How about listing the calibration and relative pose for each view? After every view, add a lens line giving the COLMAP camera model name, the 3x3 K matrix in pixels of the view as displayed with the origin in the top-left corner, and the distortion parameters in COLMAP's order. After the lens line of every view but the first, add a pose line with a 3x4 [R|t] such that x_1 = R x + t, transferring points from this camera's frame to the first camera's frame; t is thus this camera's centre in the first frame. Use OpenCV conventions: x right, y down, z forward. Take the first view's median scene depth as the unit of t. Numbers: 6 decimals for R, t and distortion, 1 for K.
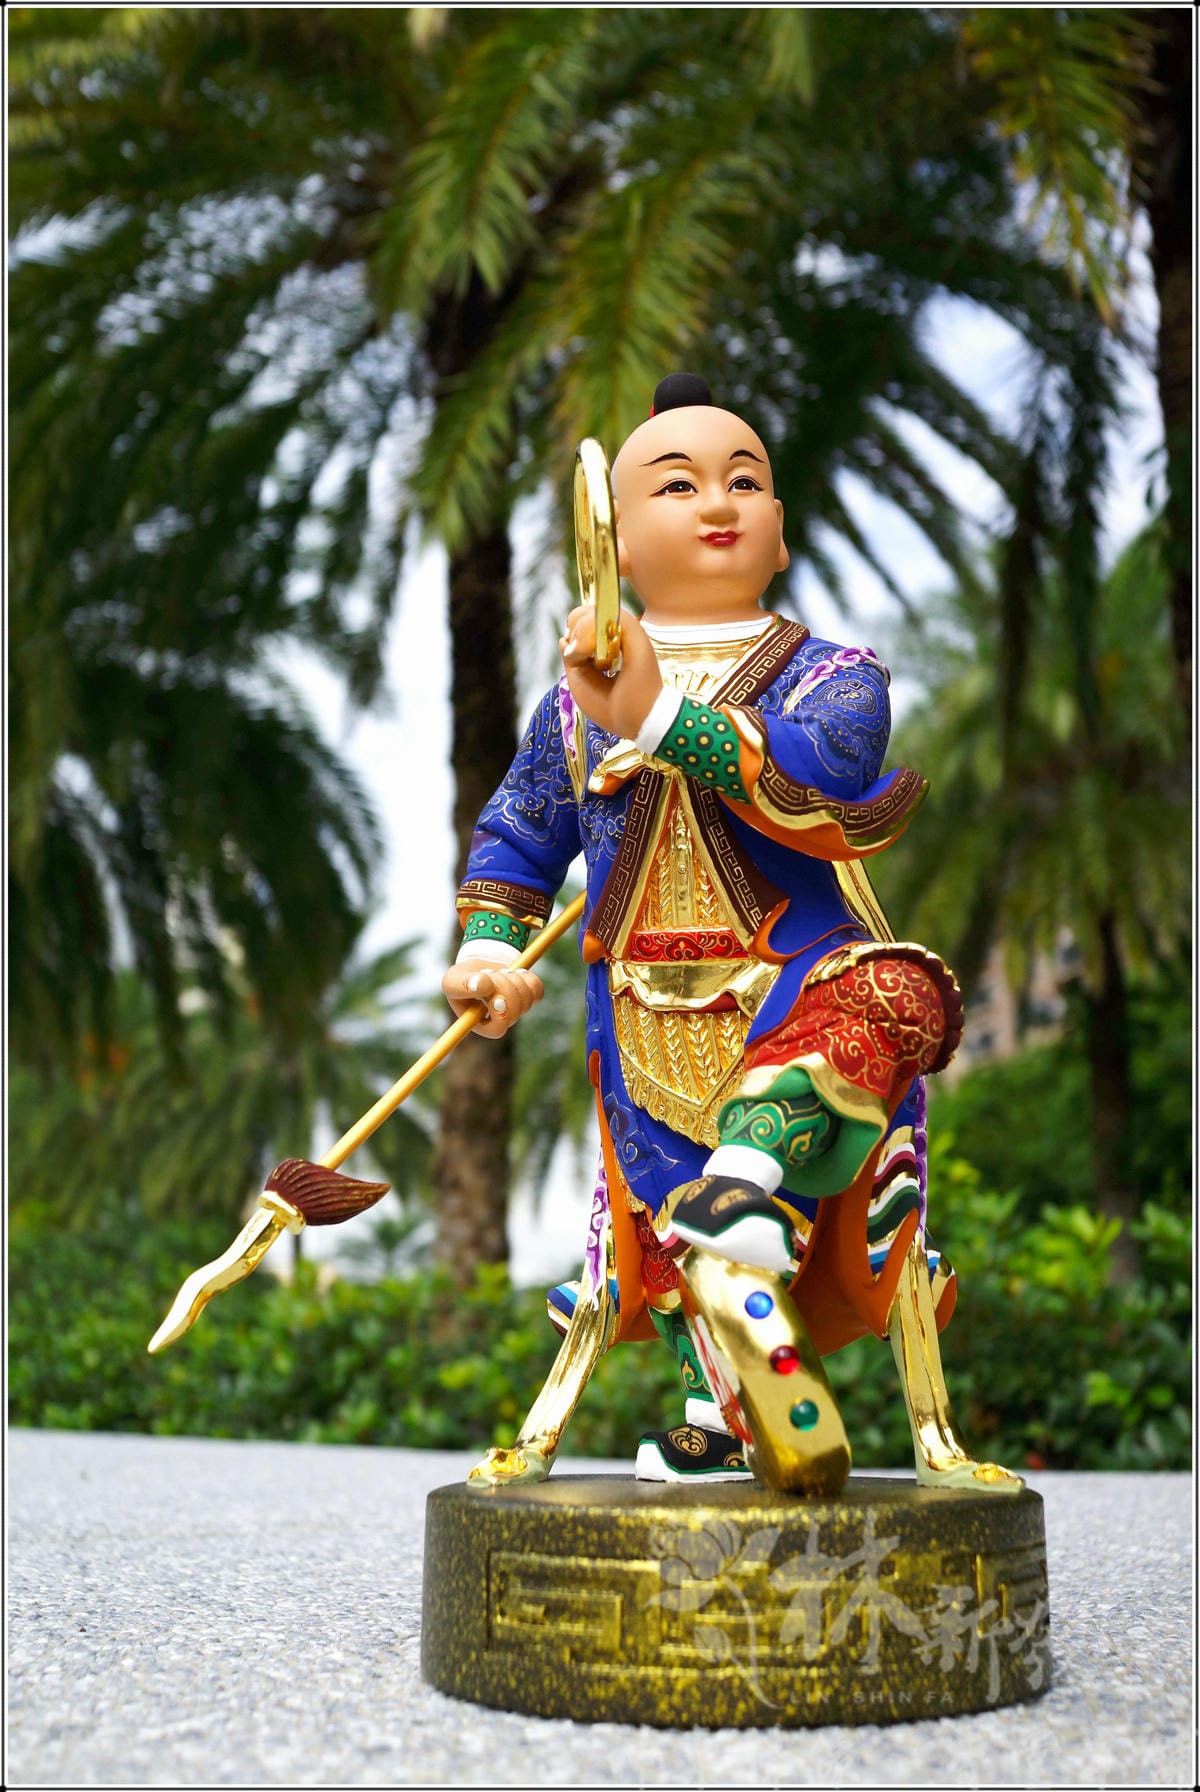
lens RADIAL K [[1752.8, 0, 600.0], [0, 1752.8, 896.0], [0, 0, 1]] dist [-0.099791, -0.008976]
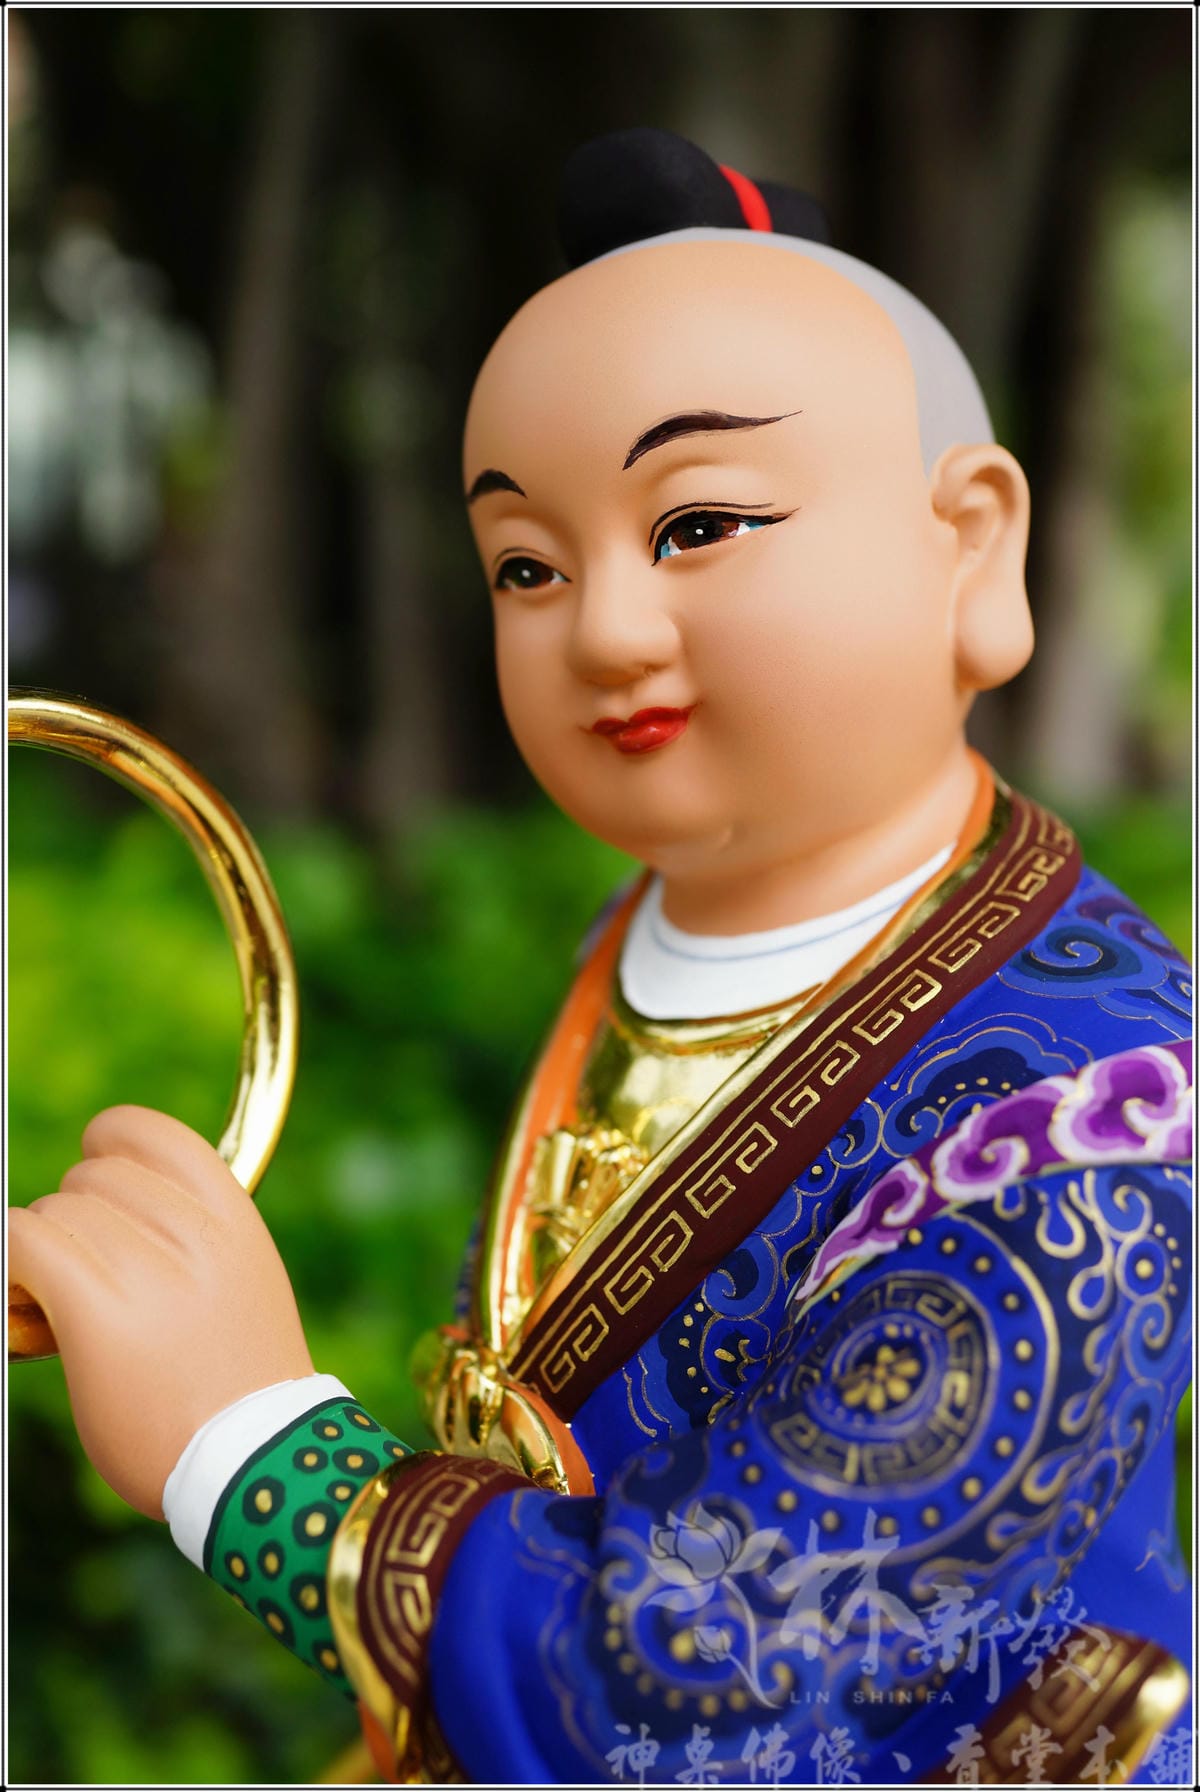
lens RADIAL K [[1854.0, 0, 600.0], [0, 1854.0, 896.0], [0, 0, 1]] dist [-0.051544, -0.177206]
pose [[0.737708, 0.035830, -0.674168, 0.335823], [0.184148, 0.950046, 0.251996, -0.298212], [0.649520, -0.310046, 0.694259, 0.849428]]
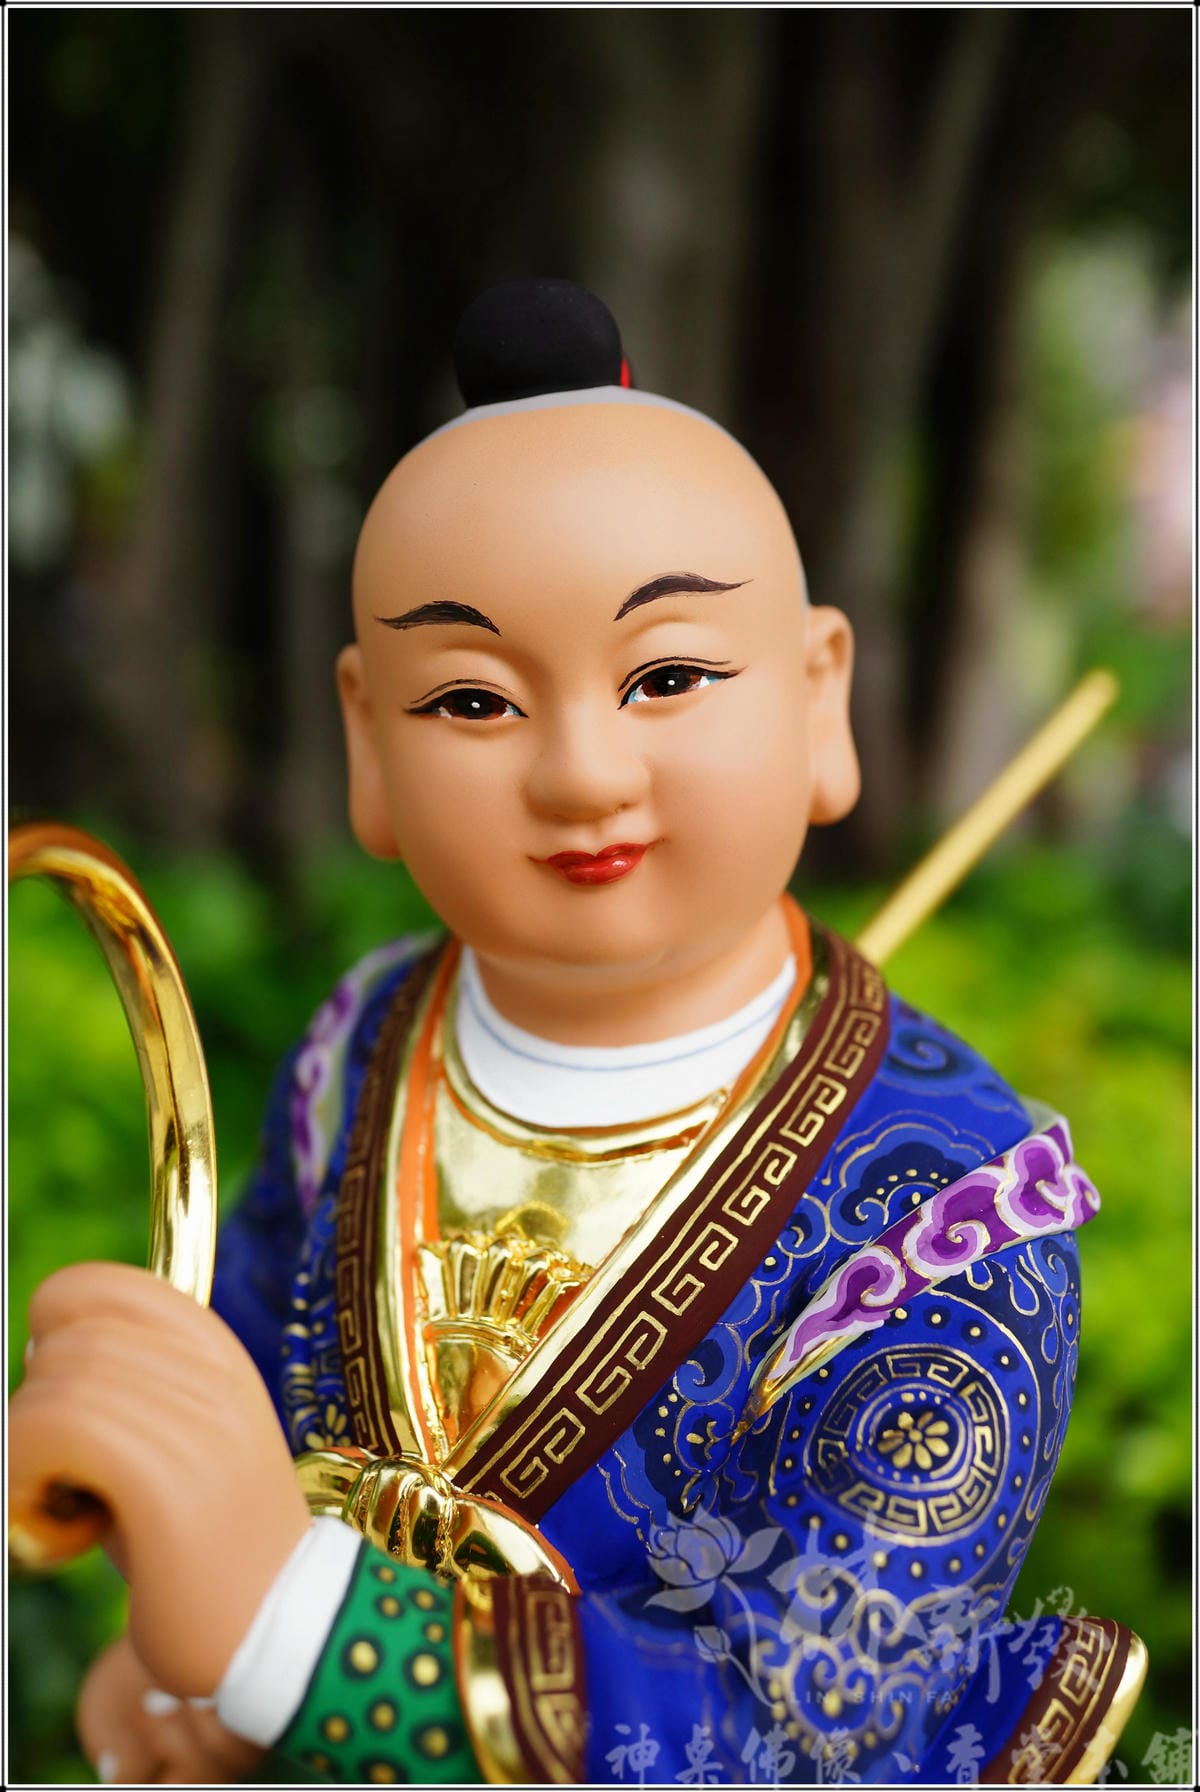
lens RADIAL K [[1854.0, 0, 600.0], [0, 1854.0, 896.0], [0, 0, 1]] dist [-0.051544, -0.177206]
pose [[0.976810, 0.031100, -0.211835, 0.167299], [0.036906, 0.950128, 0.309668, -0.352204], [0.210902, -0.310305, 0.926947, 0.751174]]
